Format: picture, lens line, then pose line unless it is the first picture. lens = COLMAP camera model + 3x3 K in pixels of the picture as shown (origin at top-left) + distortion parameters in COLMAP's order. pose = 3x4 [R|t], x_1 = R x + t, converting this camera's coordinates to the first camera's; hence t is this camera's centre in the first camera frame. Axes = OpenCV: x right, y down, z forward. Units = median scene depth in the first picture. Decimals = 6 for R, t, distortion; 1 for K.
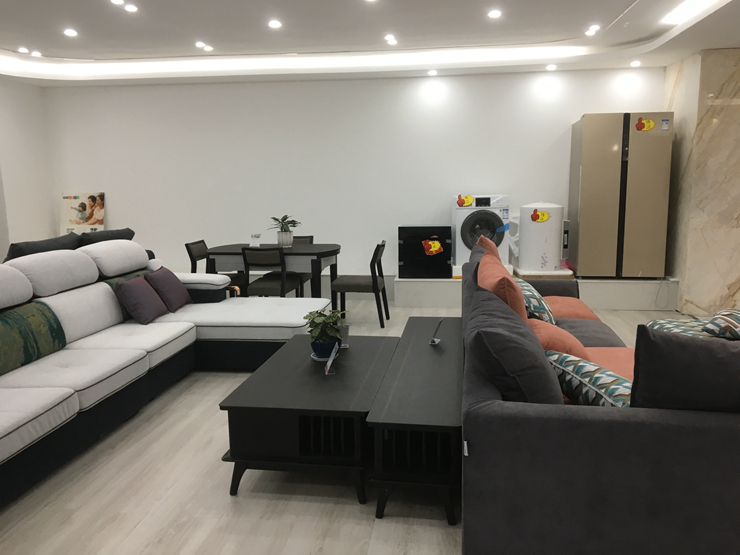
lens RADIAL K [[623.4, 0, 369.8], [0, 623.4, 276.7], [0, 0, 1]] dist [0.087873, -0.115459]
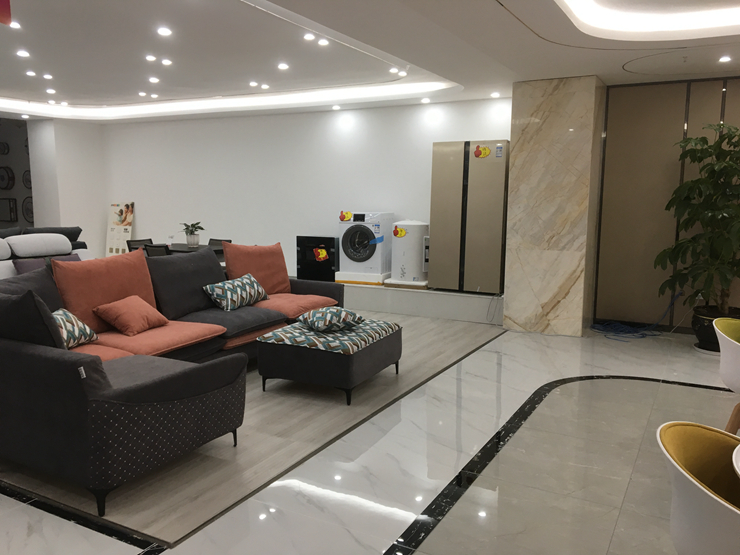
lens RADIAL K [[623.4, 0, 367.3], [0, 623.4, 279.2], [0, 0, 1]] dist [0.087873, -0.115459]
pose [[0.929191, 0.068472, -0.363202, 0.620620], [-0.075659, 0.997118, -0.005581, -0.000647], [0.361773, 0.032665, 0.931694, -0.066529]]
